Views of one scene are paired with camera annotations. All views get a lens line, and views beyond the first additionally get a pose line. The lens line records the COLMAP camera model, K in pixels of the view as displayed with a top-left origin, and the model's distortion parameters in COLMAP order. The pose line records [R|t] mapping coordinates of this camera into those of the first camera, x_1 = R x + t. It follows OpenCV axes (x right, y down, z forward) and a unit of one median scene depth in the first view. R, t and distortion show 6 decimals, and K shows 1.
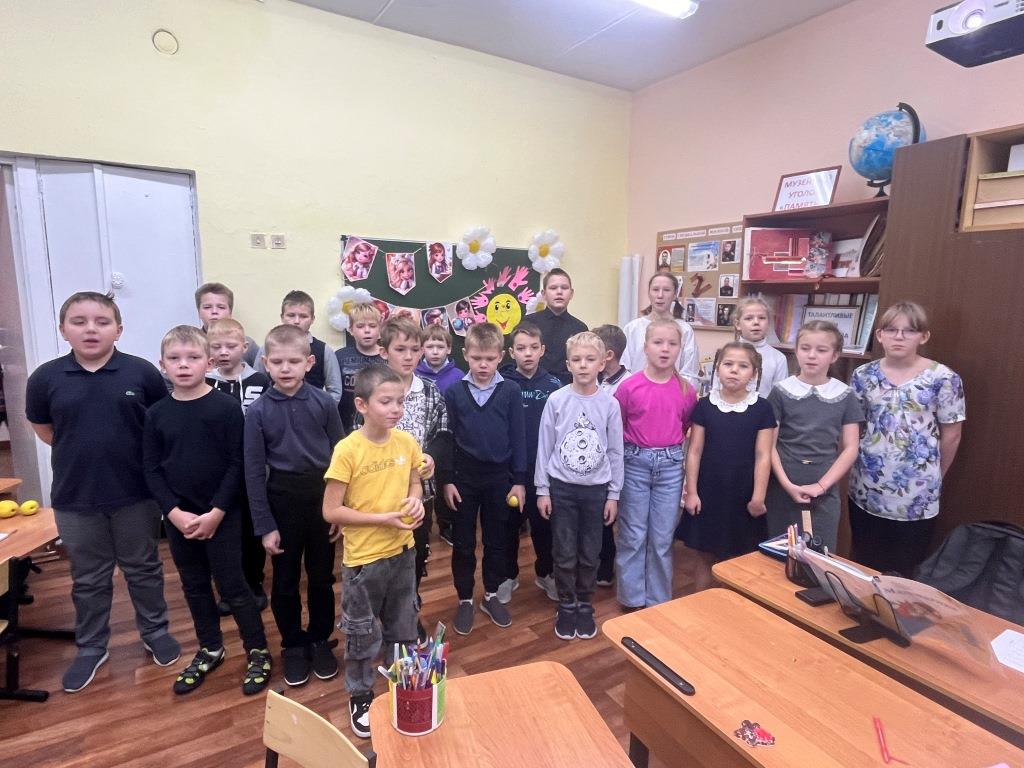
lens RADIAL K [[558.1, 0, 516.4], [0, 558.1, 383.1], [0, 0, 1]] dist [-0.002659, 0.000222]
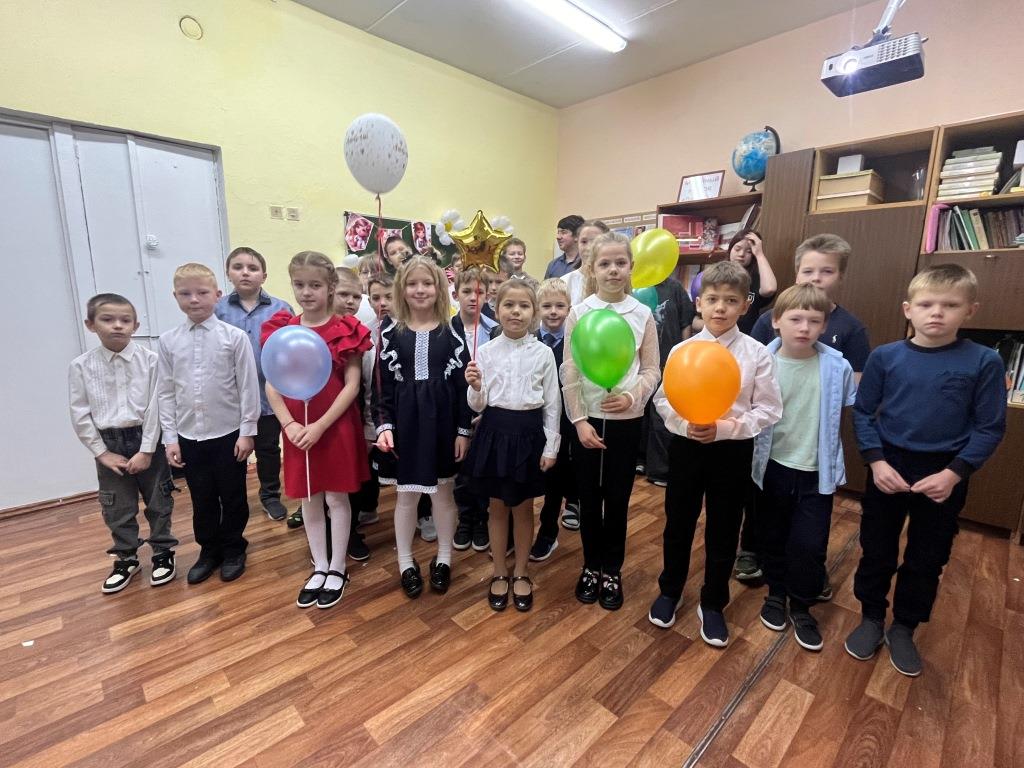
lens RADIAL K [[476.0, 0, 509.6], [0, 476.0, 380.7], [0, 0, 1]] dist [-0.000977, 0.000034]
pose [[0.979242, -0.039606, 0.198789, -0.200366], [0.033882, 0.998910, 0.032116, 0.080682], [-0.199844, -0.024714, 0.979516, -0.078137]]
